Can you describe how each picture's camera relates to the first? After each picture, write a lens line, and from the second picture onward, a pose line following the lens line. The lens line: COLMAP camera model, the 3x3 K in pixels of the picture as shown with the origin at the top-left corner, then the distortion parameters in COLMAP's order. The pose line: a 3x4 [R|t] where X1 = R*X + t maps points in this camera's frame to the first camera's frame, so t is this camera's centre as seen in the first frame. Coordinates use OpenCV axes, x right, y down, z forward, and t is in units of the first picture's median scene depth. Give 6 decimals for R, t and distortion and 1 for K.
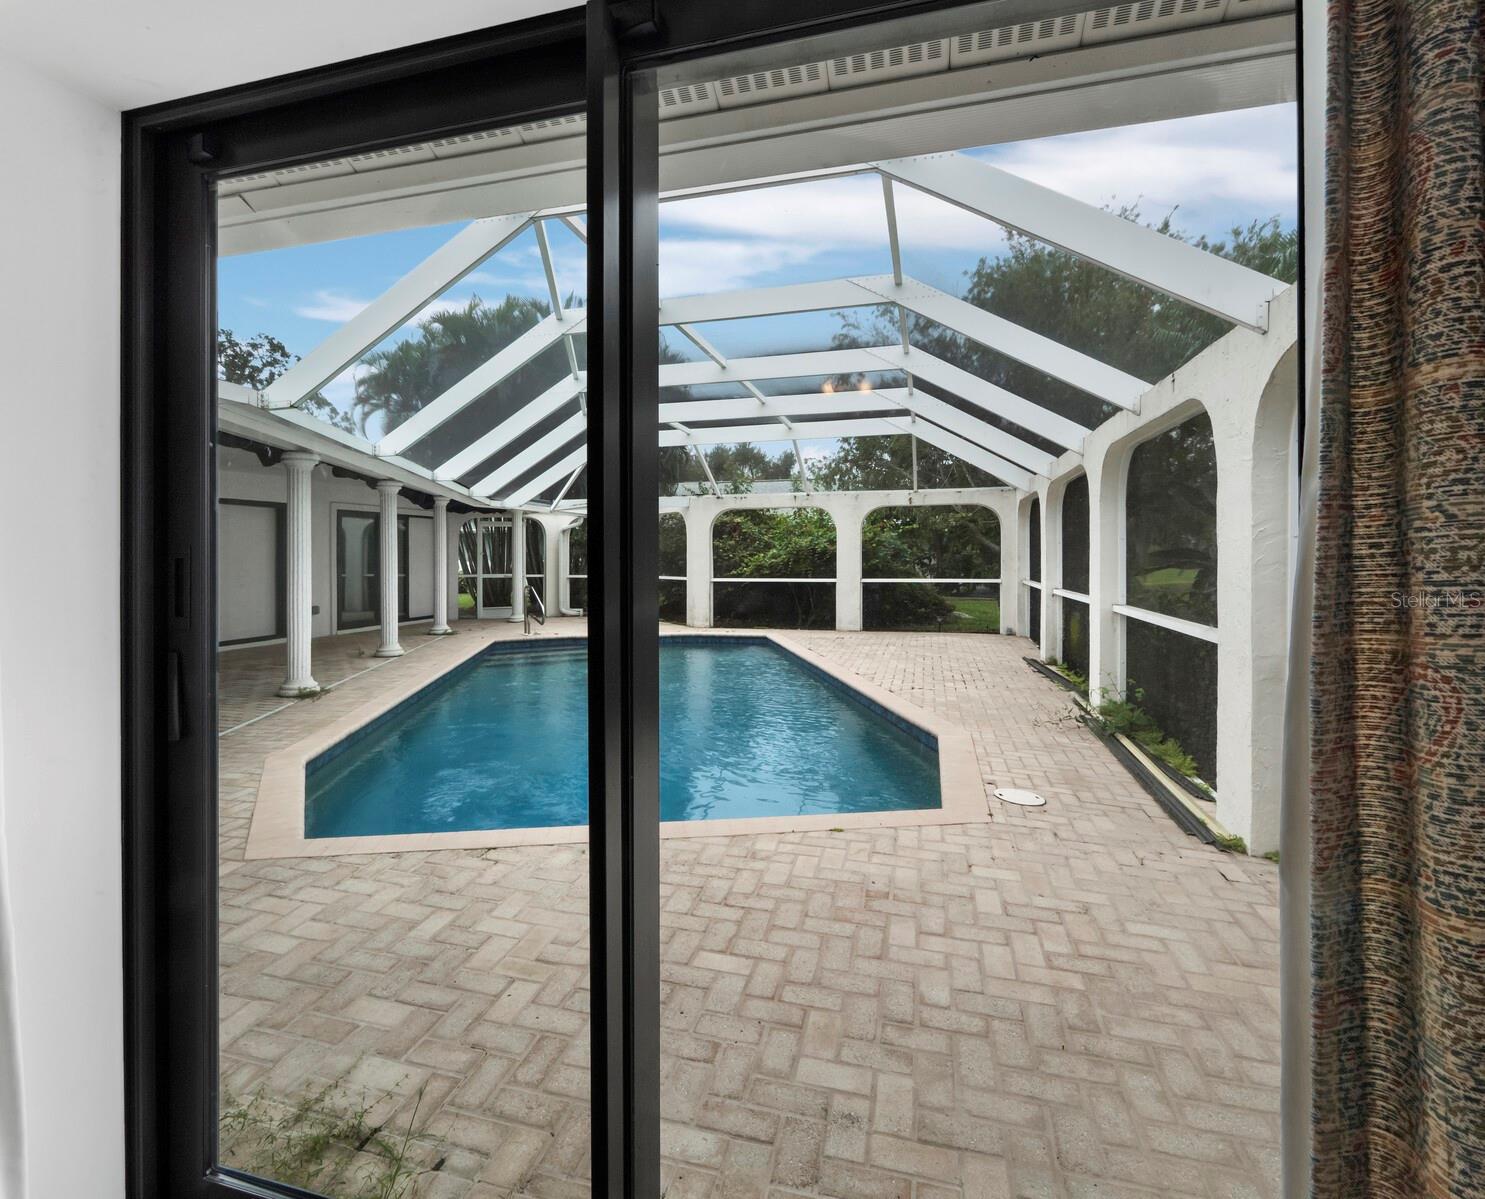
lens RADIAL K [[752.7, 0, 717.1], [0, 752.7, 555.1], [0, 0, 1]] dist [-0.000445, 0.000159]
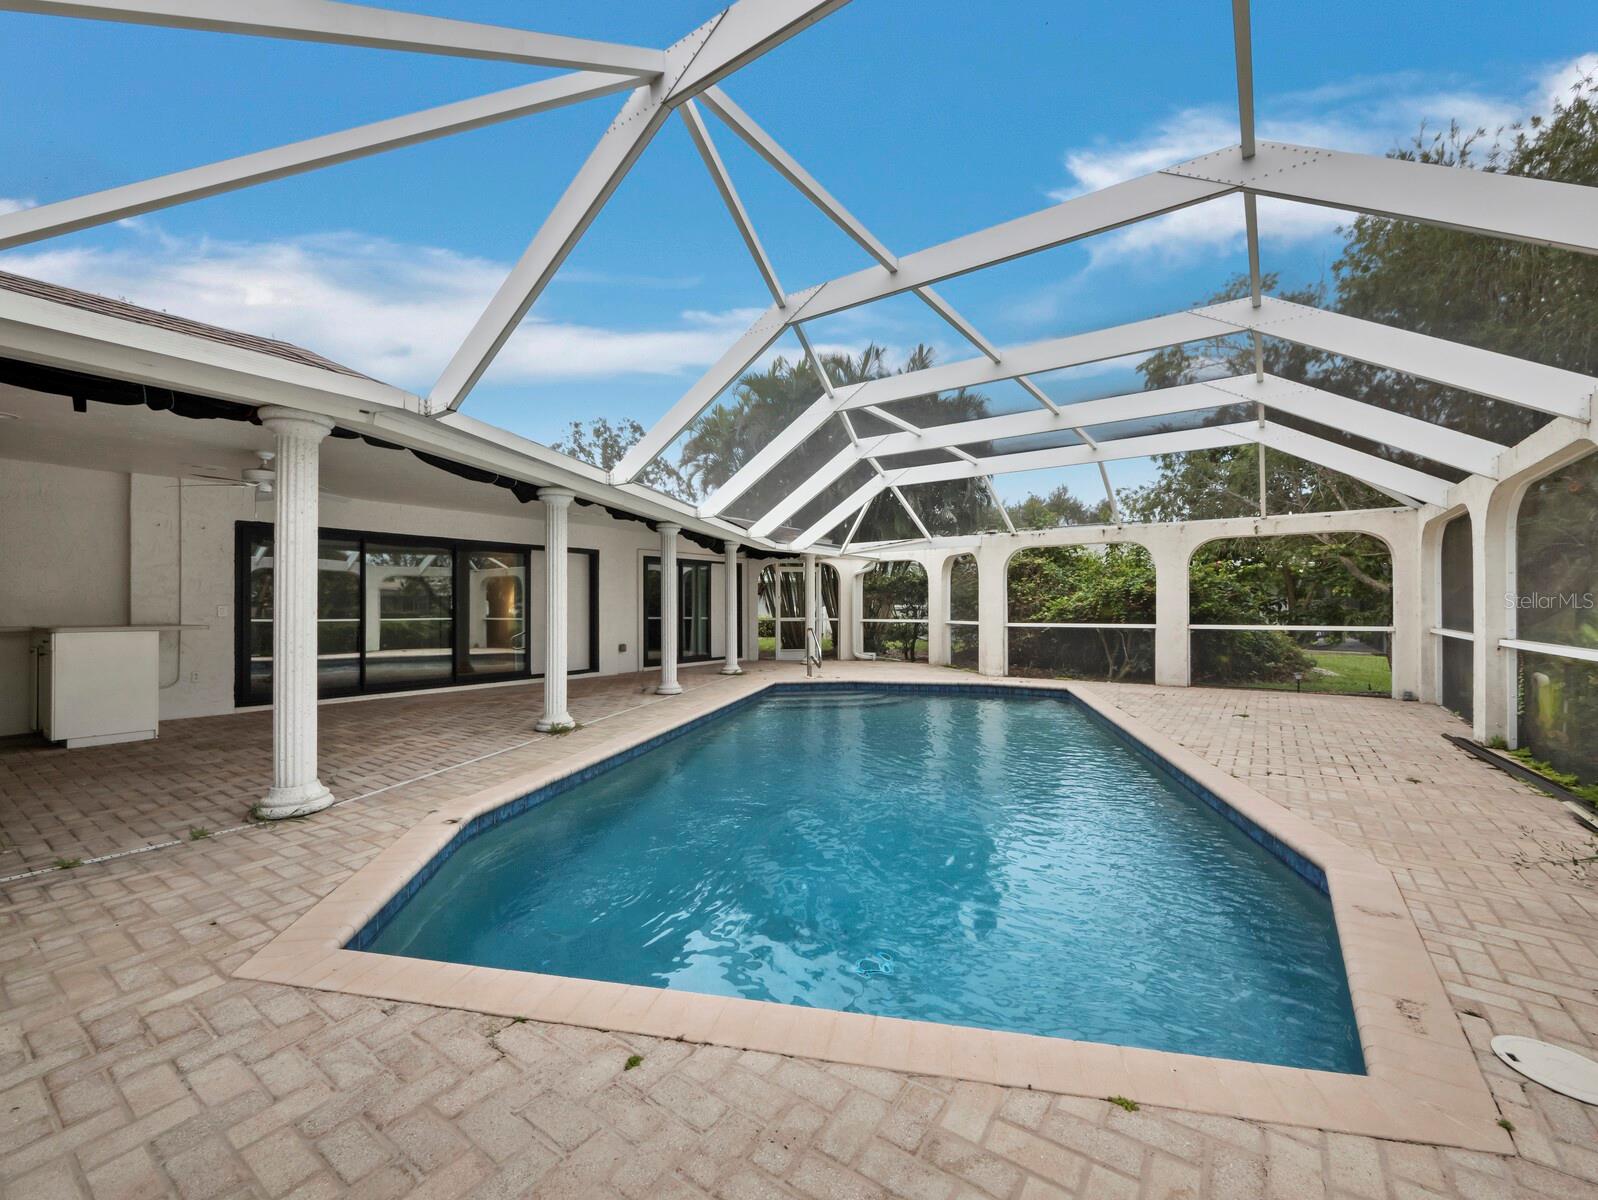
lens RADIAL K [[686.0, 0, 799.0], [0, 686.0, 600.0], [0, 0, 1]] dist [-0.003614, -0.000019]
pose [[0.946101, -0.000745, -0.323870, 0.026816], [-0.001901, 0.999967, -0.007852, 0.010272], [0.323865, 0.008045, 0.946069, 0.130724]]
